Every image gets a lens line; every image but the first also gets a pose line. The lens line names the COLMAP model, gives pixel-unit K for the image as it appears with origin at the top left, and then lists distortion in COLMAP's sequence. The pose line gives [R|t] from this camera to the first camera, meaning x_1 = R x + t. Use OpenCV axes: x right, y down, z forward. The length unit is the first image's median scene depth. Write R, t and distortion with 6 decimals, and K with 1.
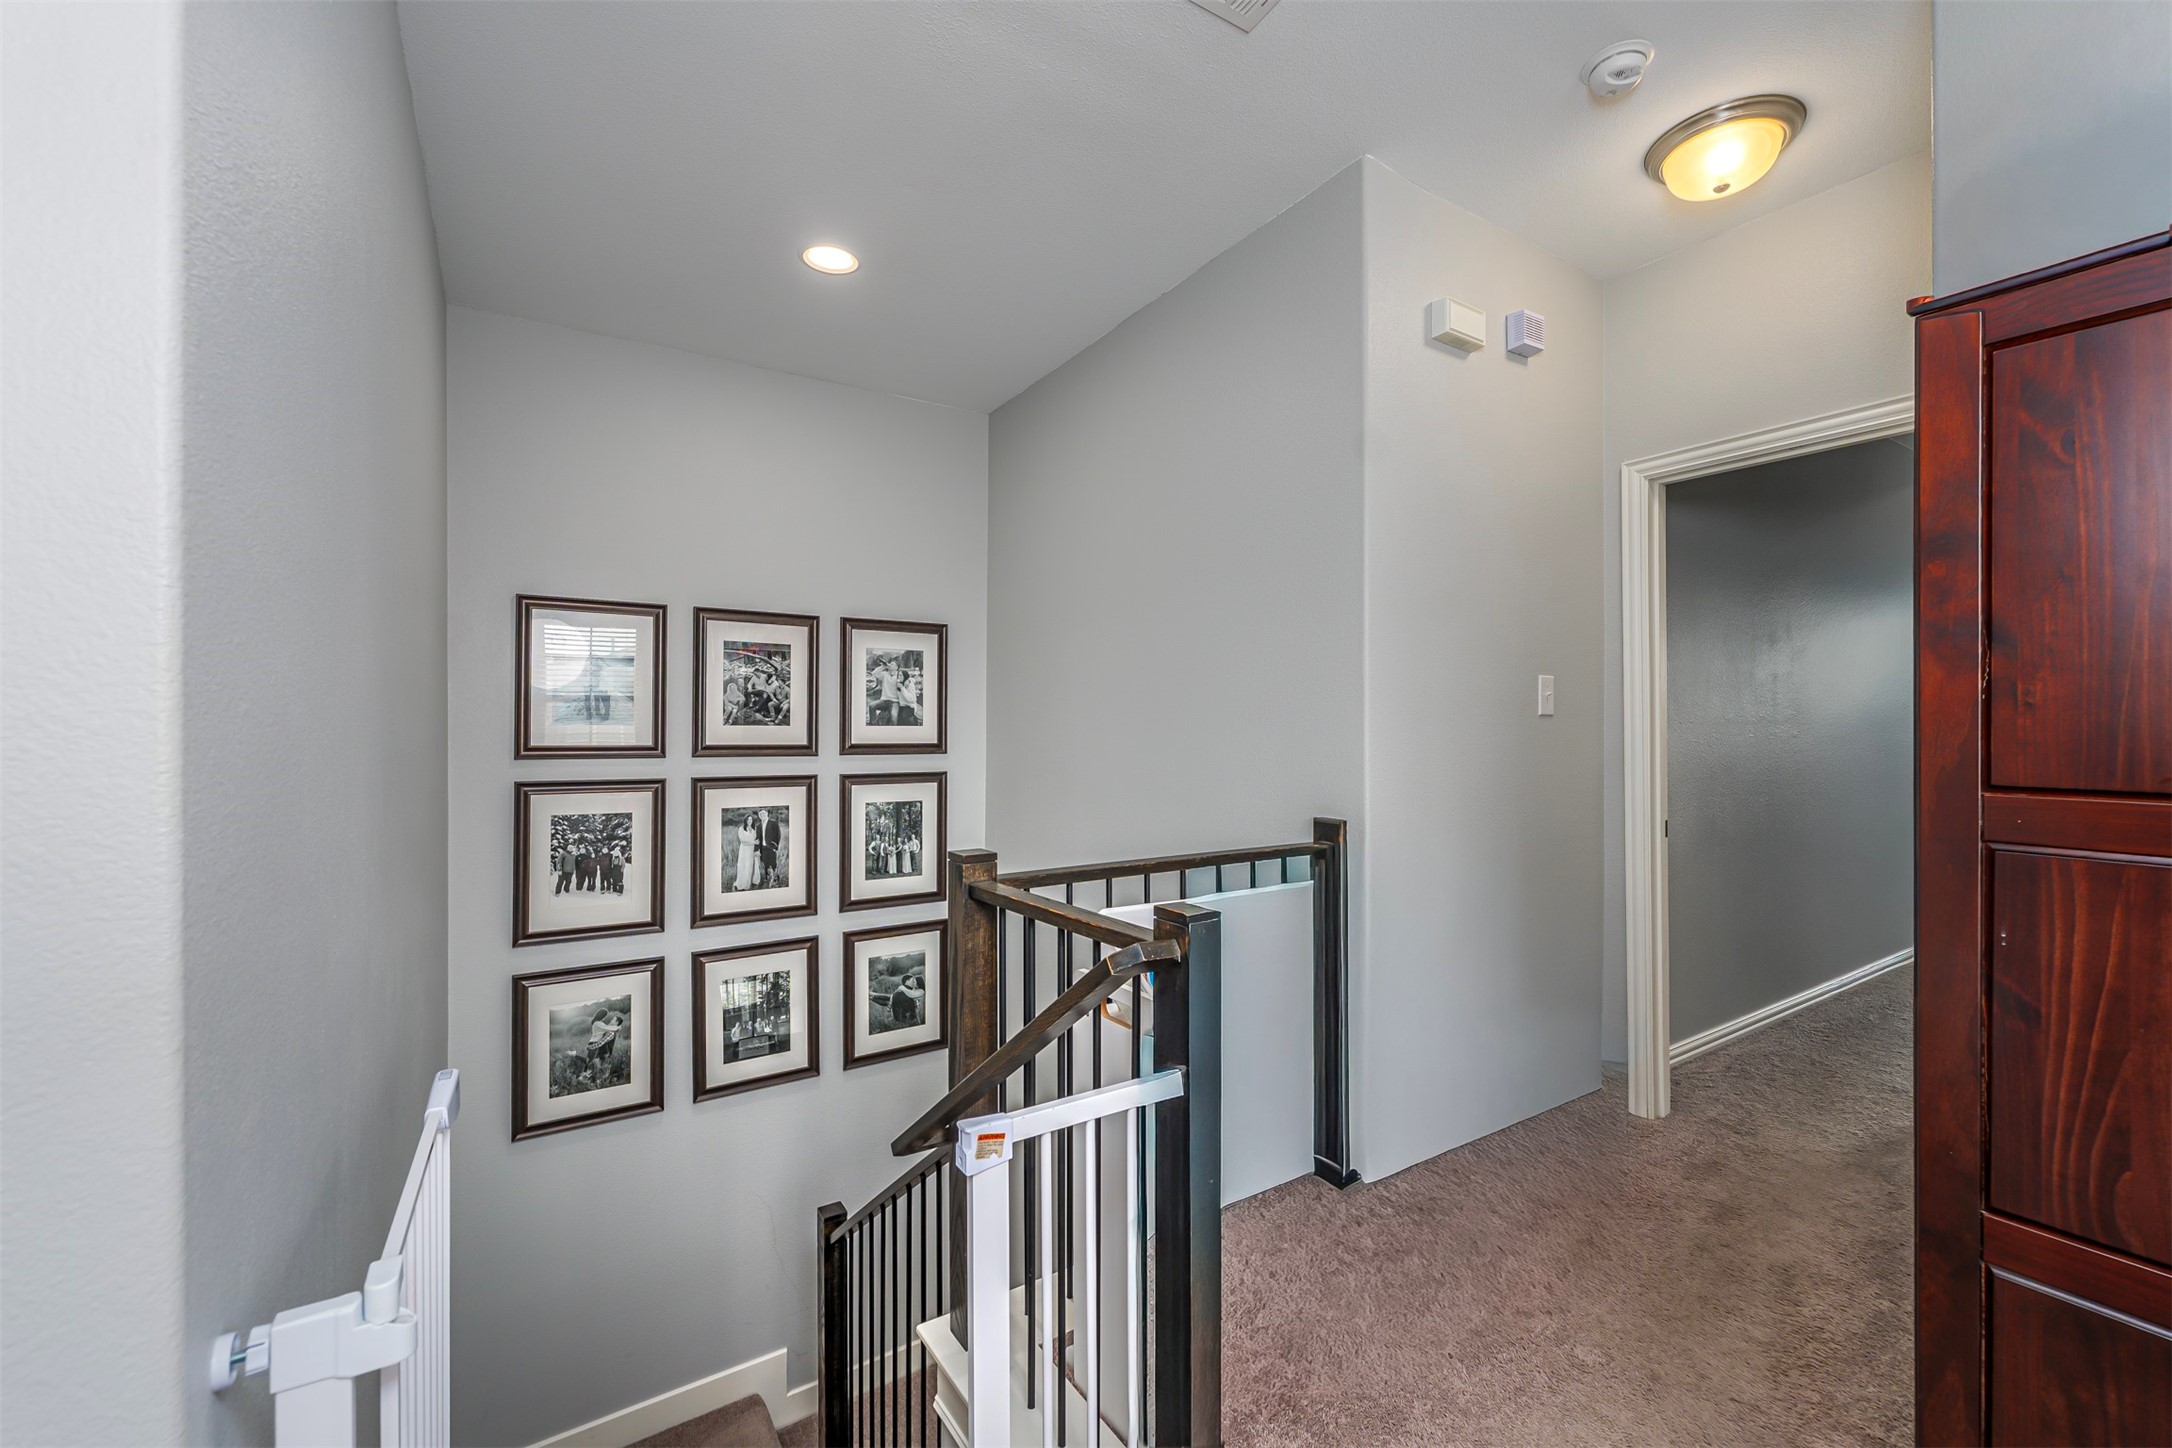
lens RADIAL K [[887.0, 0, 1091.2], [0, 887.0, 723.9], [0, 0, 1]] dist [-0.008056, 0.000109]
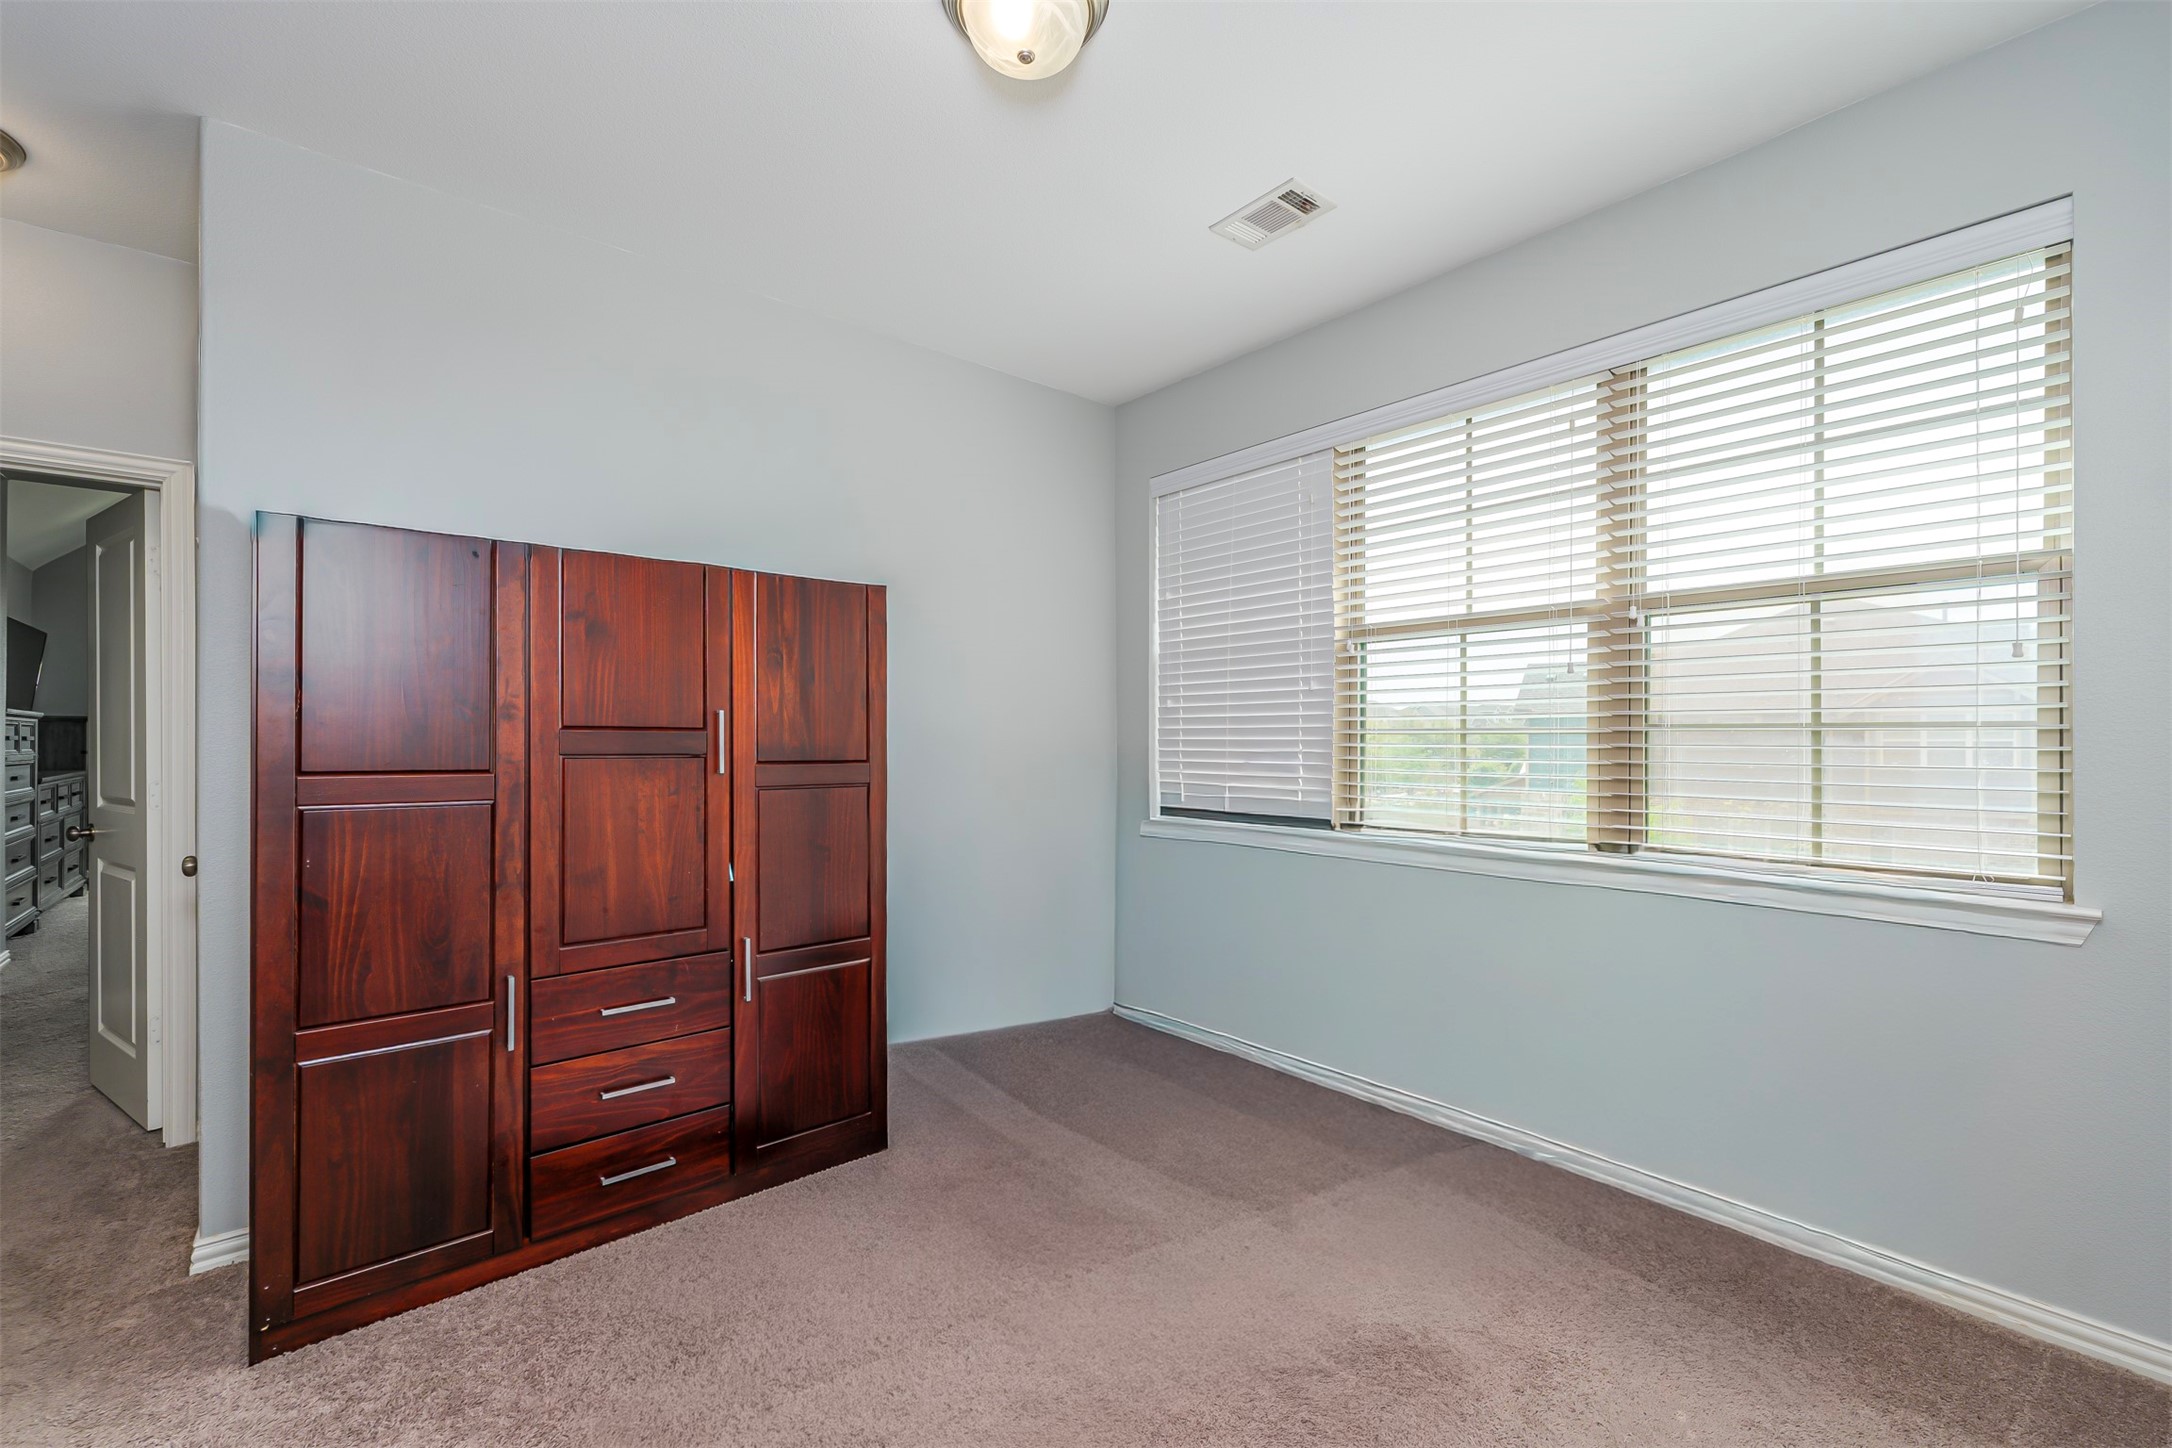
lens RADIAL K [[887.0, 0, 1090.5], [0, 887.0, 734.9], [0, 0, 1]] dist [-0.008056, 0.000109]
pose [[-0.147969, 0.005773, 0.988975, -0.849664], [-0.003374, 0.999974, -0.006342, 0.005150], [-0.988986, -0.004276, -0.147945, -0.229817]]
